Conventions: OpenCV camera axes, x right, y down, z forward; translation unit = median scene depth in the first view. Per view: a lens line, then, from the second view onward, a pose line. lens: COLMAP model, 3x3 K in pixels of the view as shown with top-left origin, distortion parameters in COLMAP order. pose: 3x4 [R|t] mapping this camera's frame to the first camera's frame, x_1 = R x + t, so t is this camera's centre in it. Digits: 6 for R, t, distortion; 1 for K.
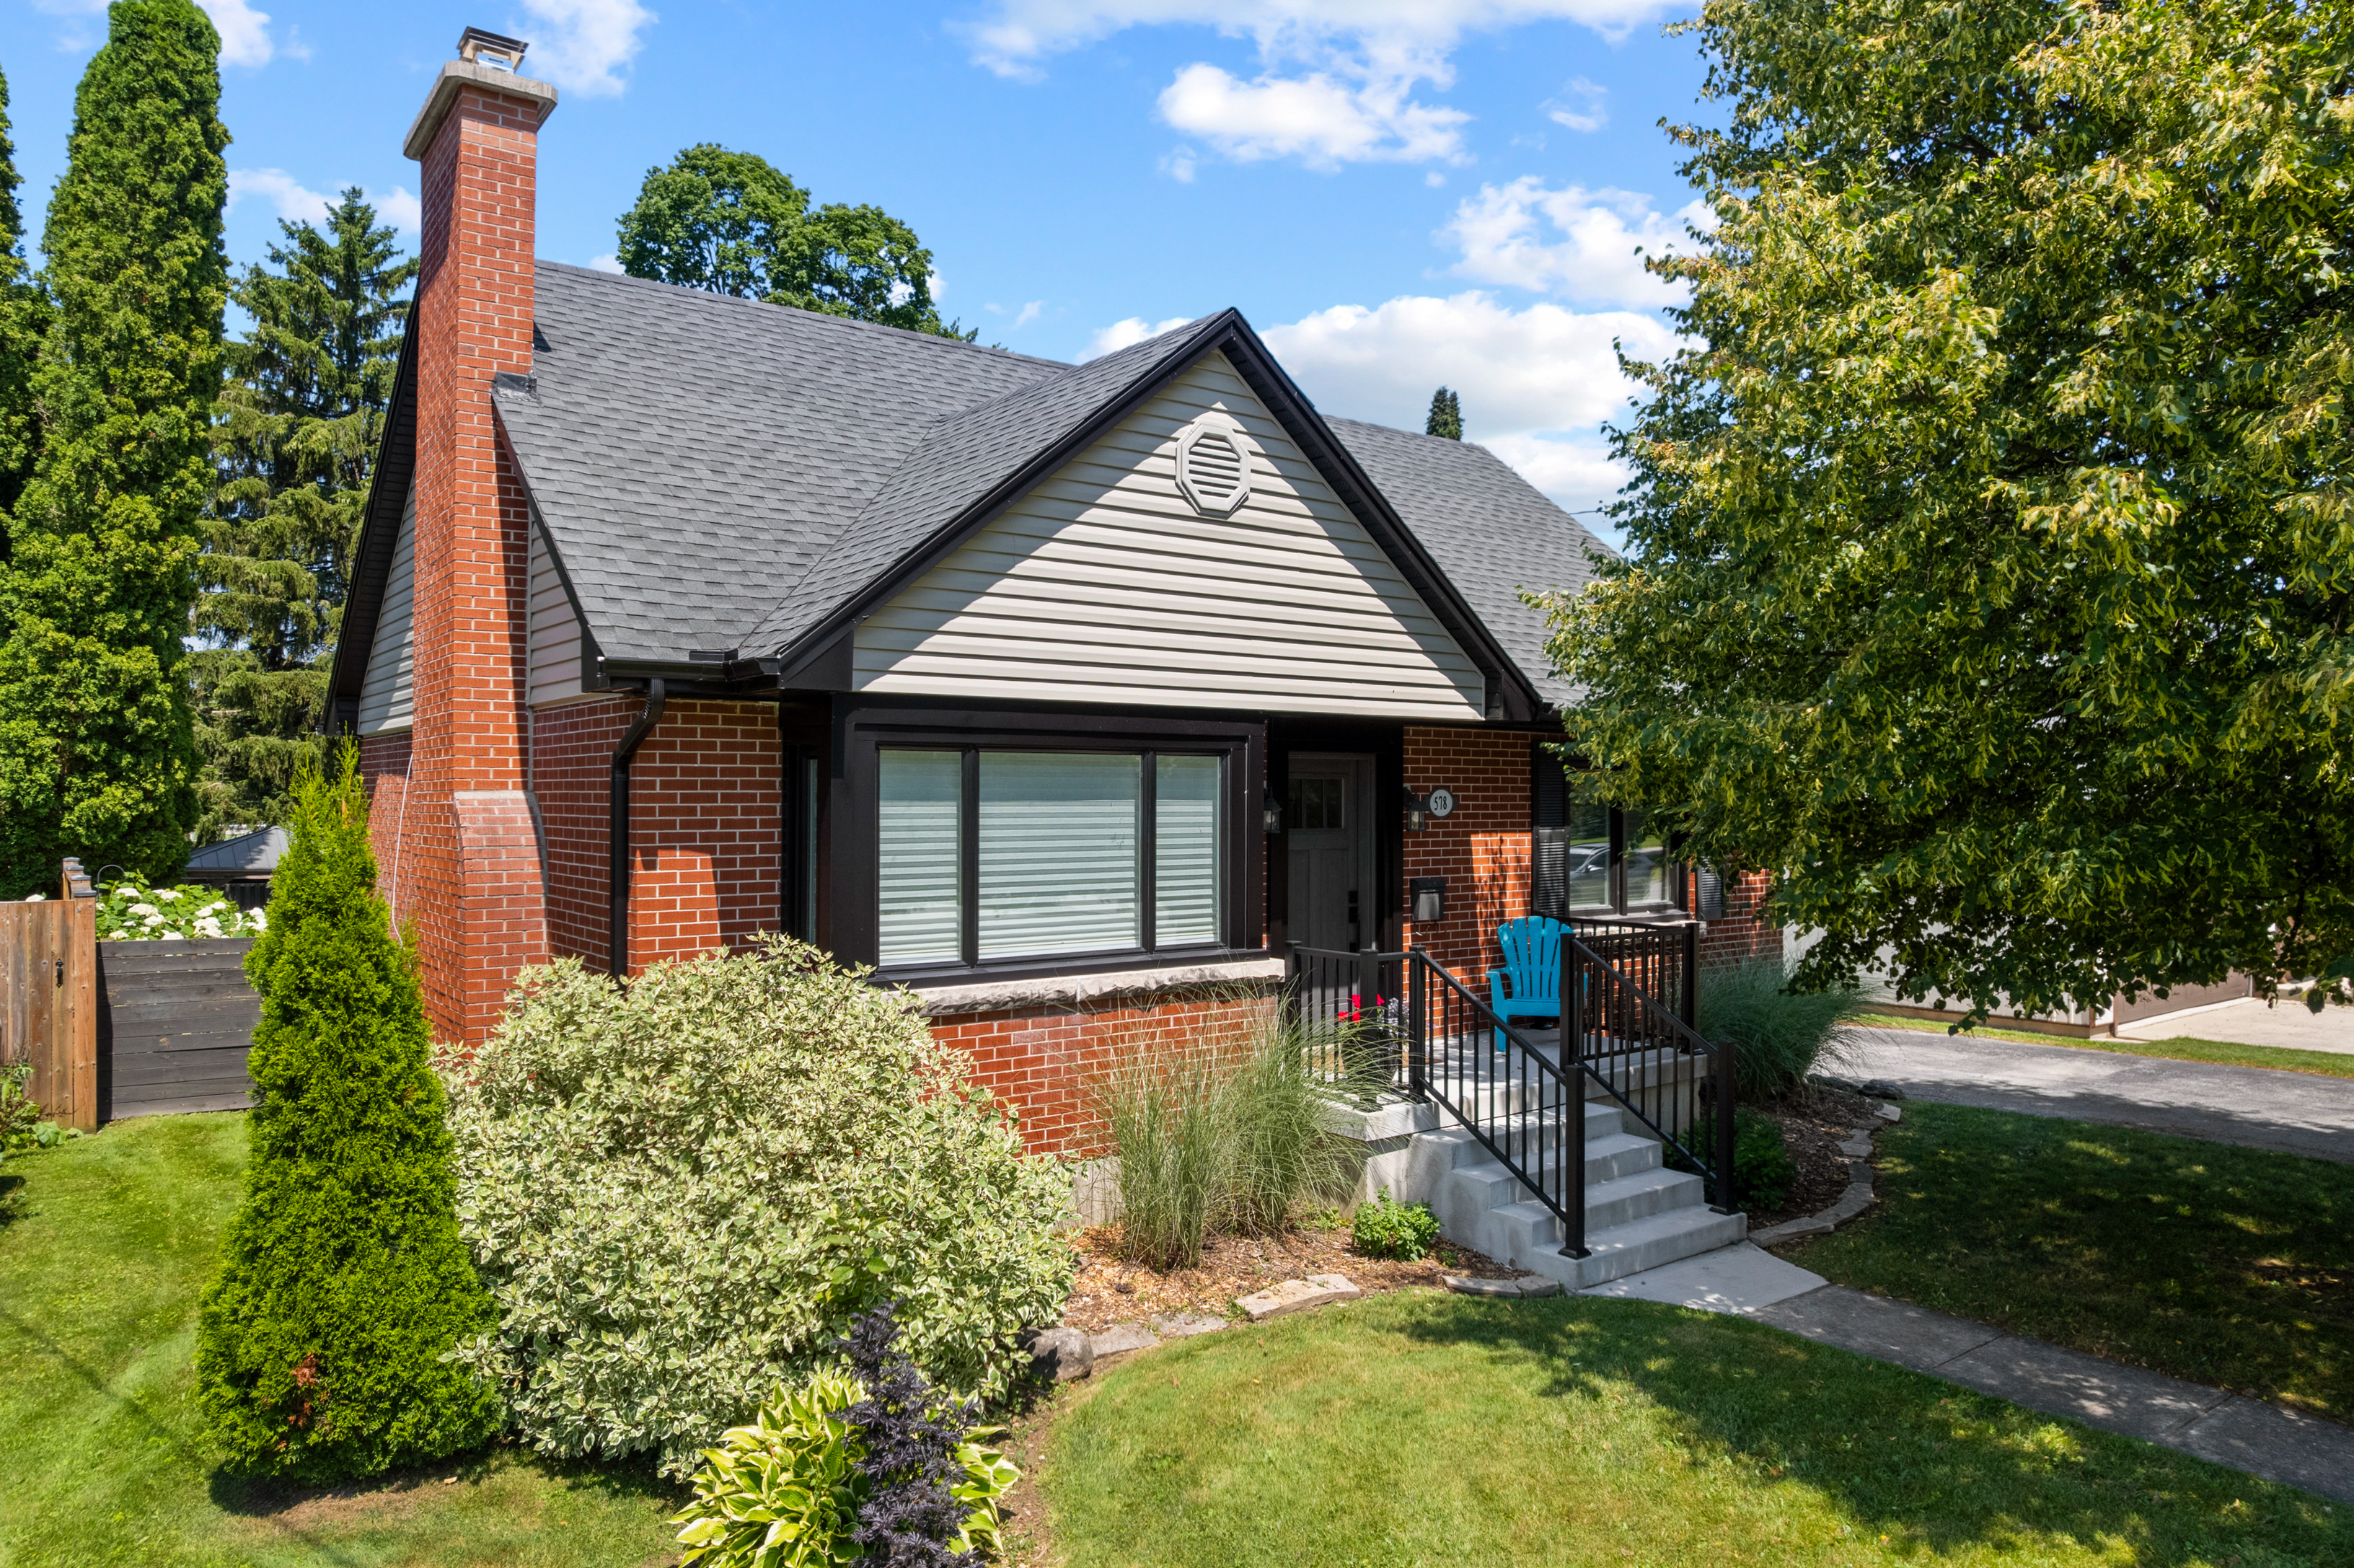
lens RADIAL K [[1537.4, 0, 1177.0], [0, 1537.4, 784.0], [0, 0, 1]] dist [-0.069854, 0.059356]
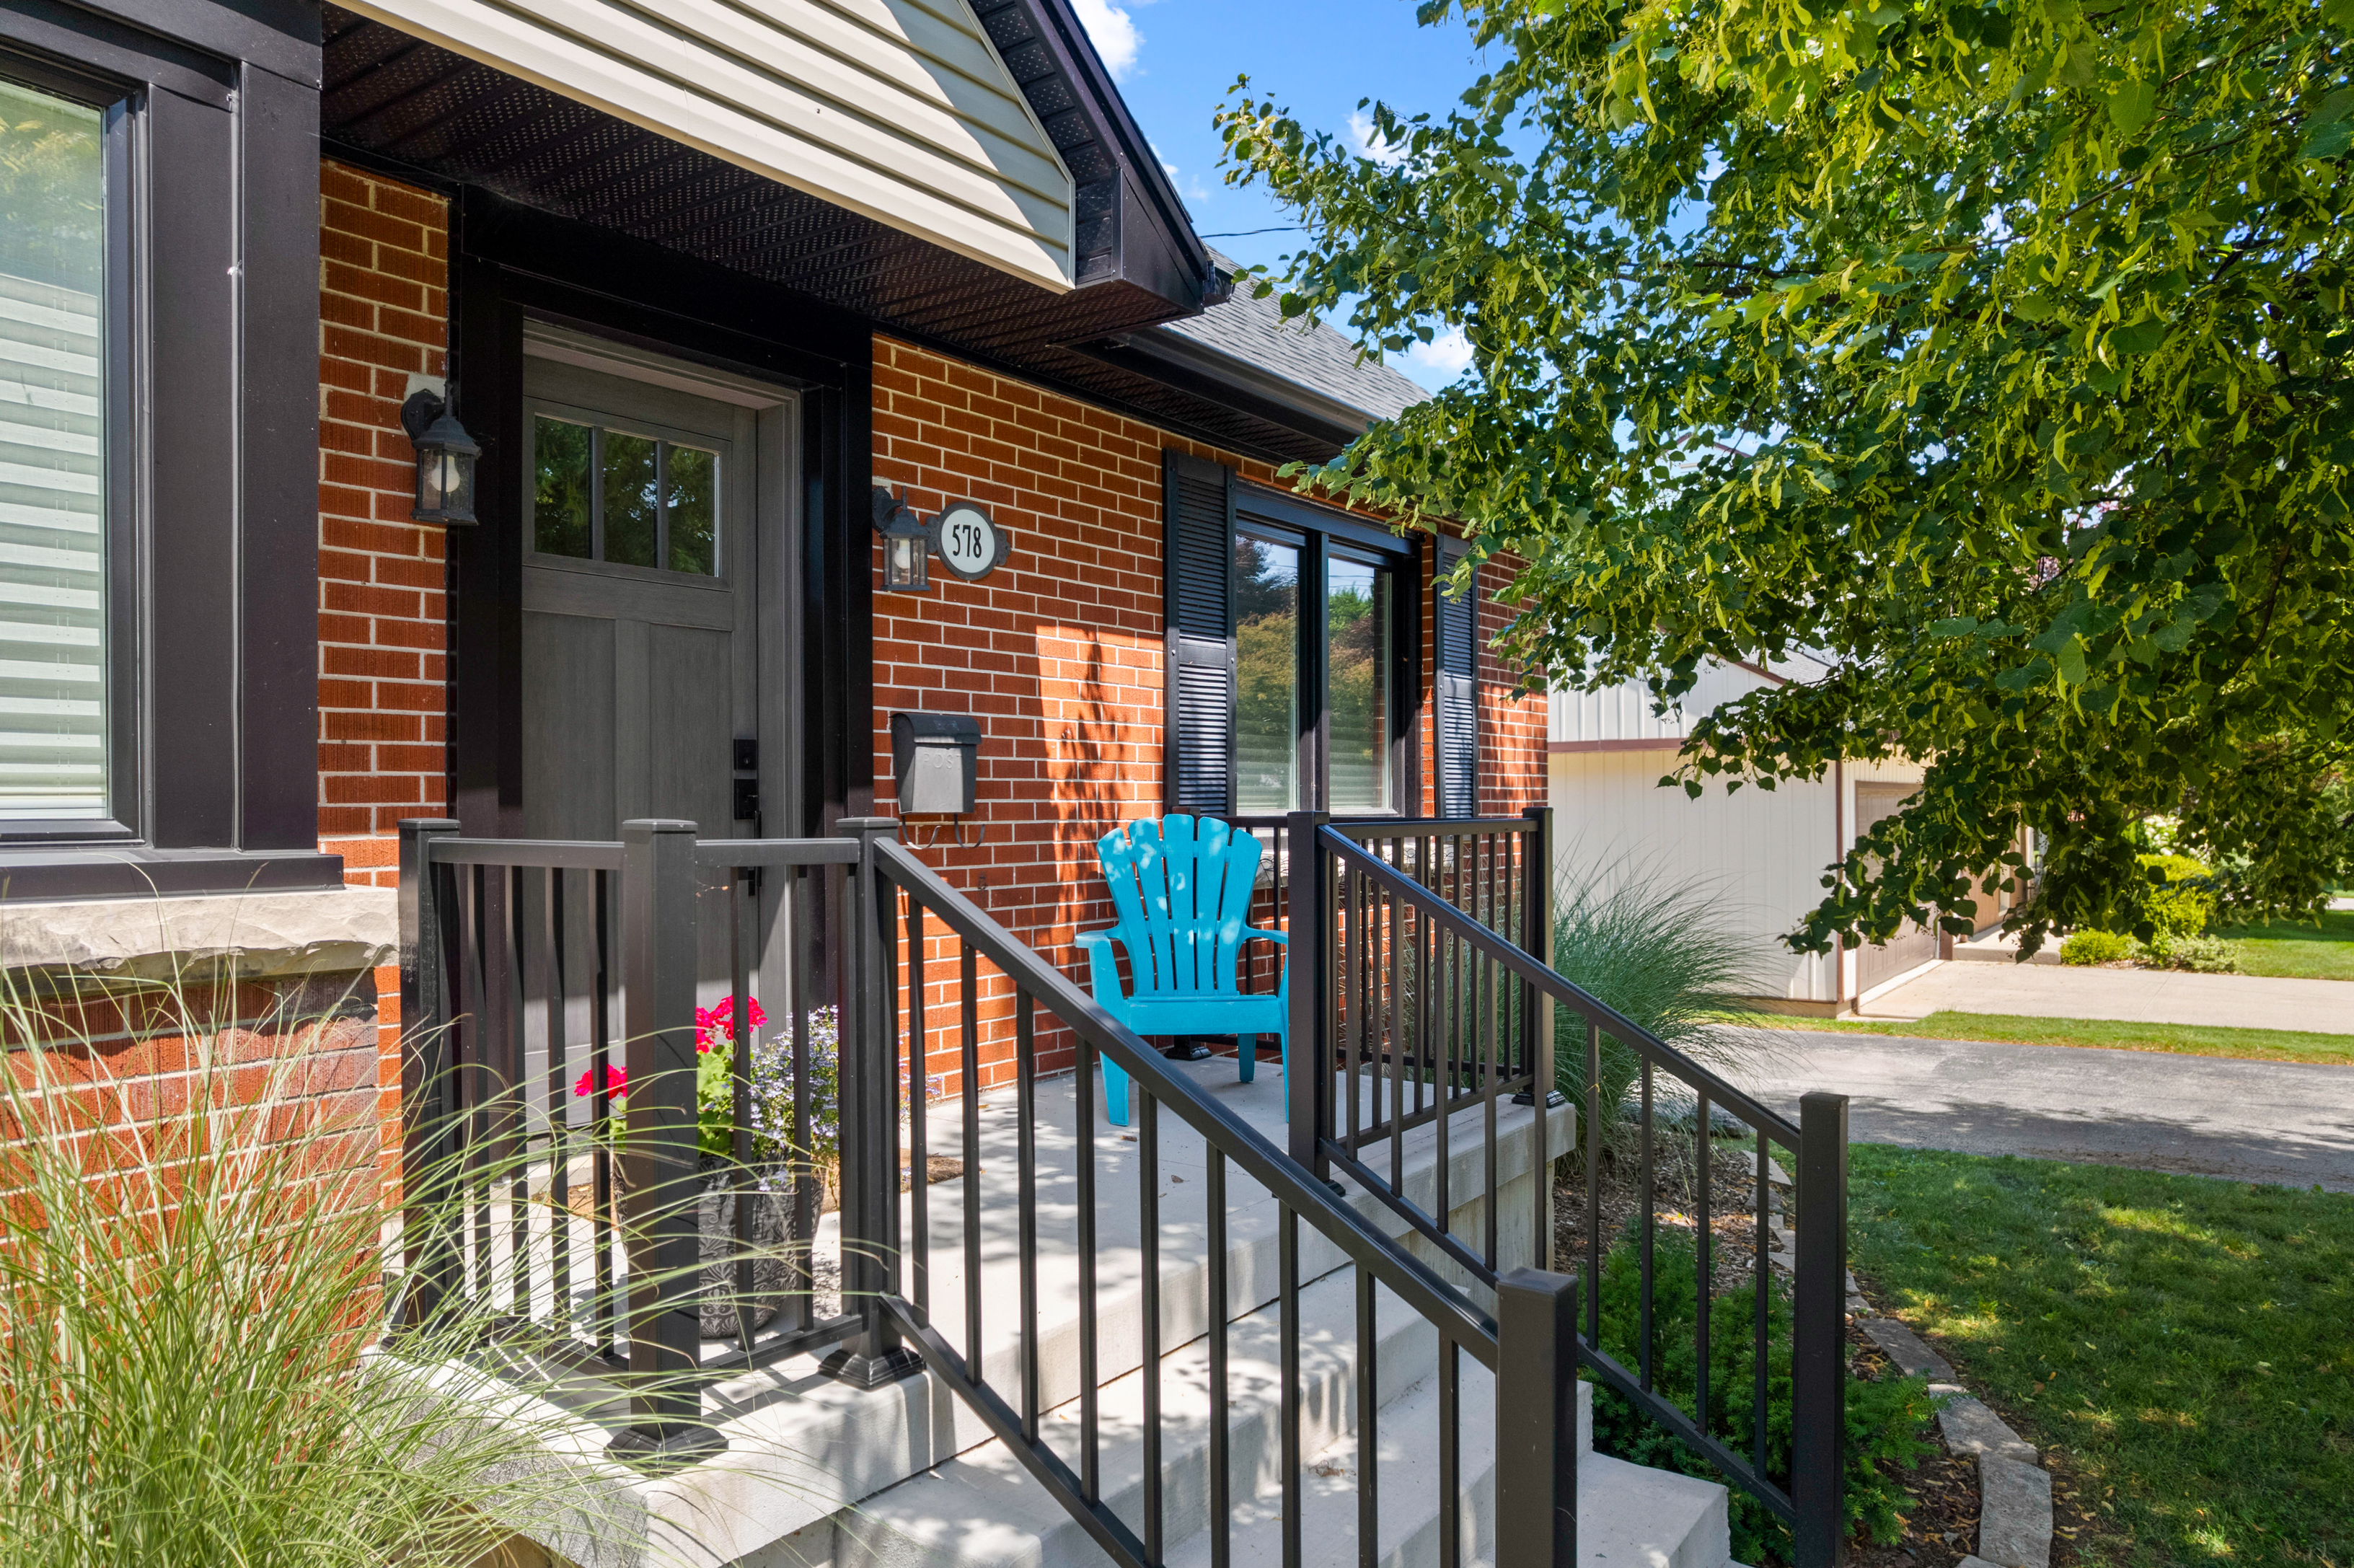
lens RADIAL K [[1537.4, 0, 1177.0], [0, 1537.4, 784.0], [0, 0, 1]] dist [-0.069854, 0.059356]
pose [[0.958188, -0.006603, 0.286062, 0.126681], [0.008173, 0.999957, -0.004295, 0.097826], [-0.286021, 0.006453, 0.958202, 0.691050]]
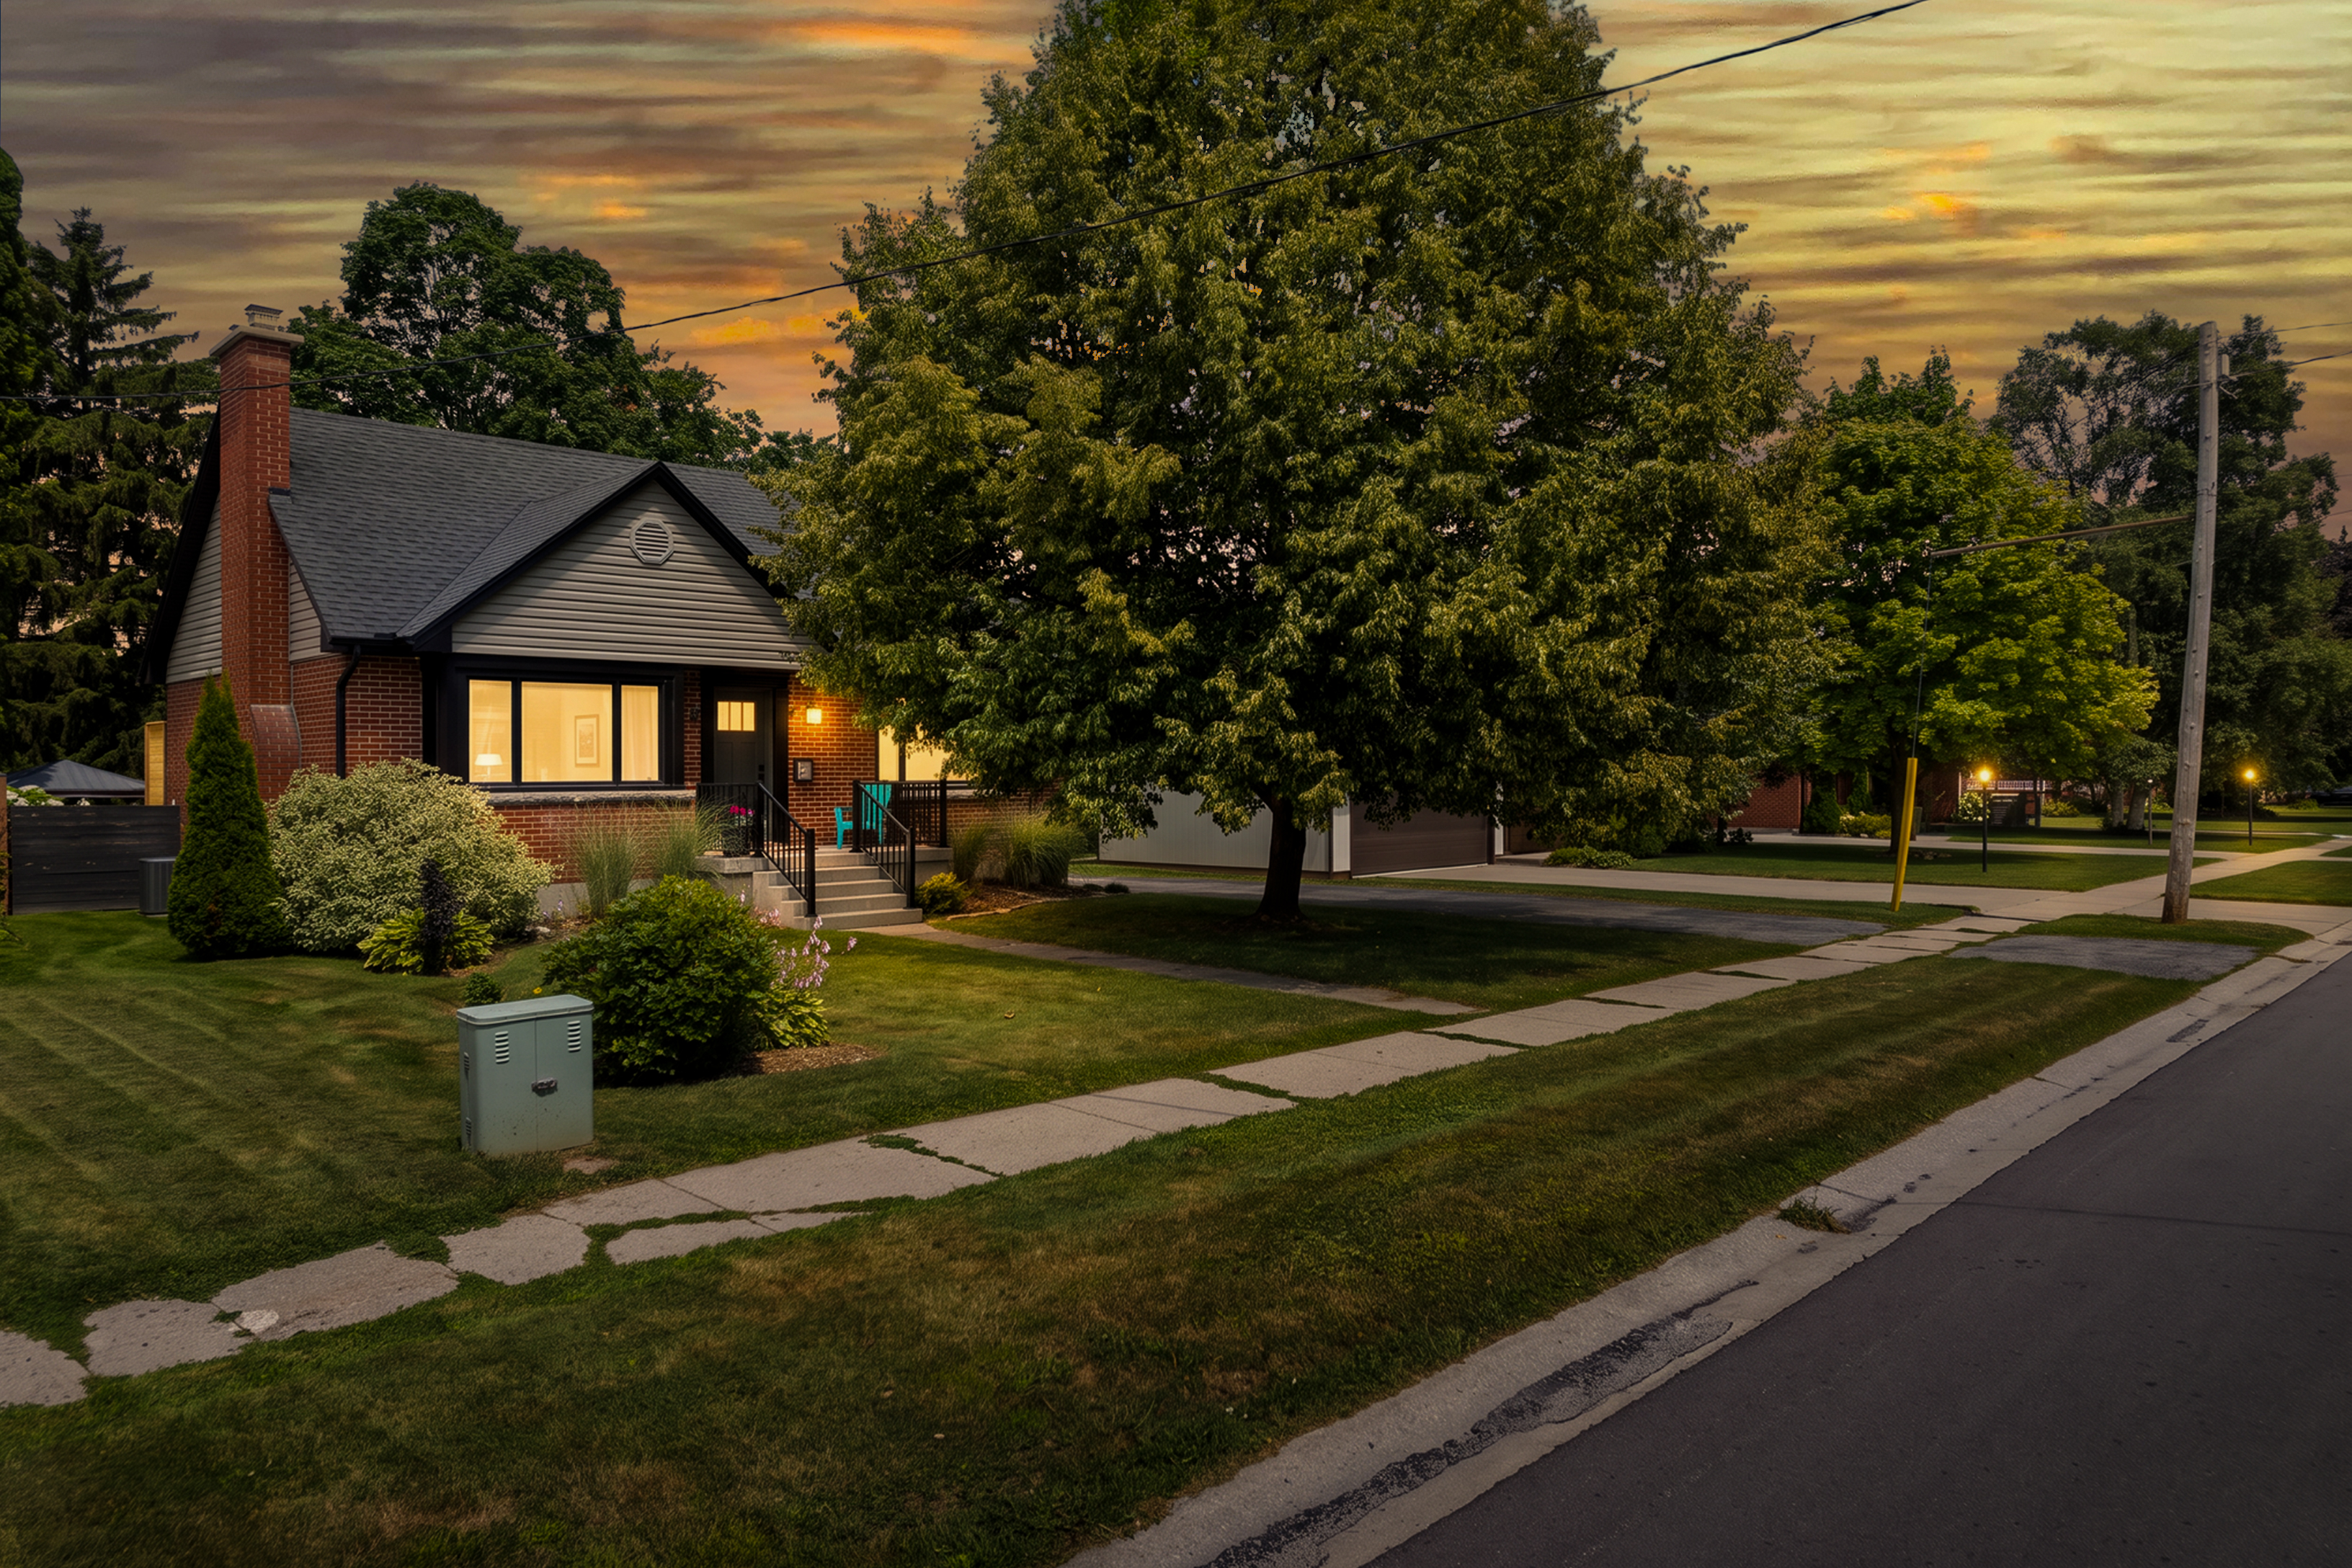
lens RADIAL K [[1577.8, 0, 1176.0], [0, 1577.8, 784.0], [0, 0, 1]] dist [-0.106611, 0.119375]
pose [[0.990586, -0.007865, 0.136667, 0.408705], [0.005952, 0.999879, 0.014402, 0.082243], [-0.136763, -0.013453, 0.990512, -1.072846]]
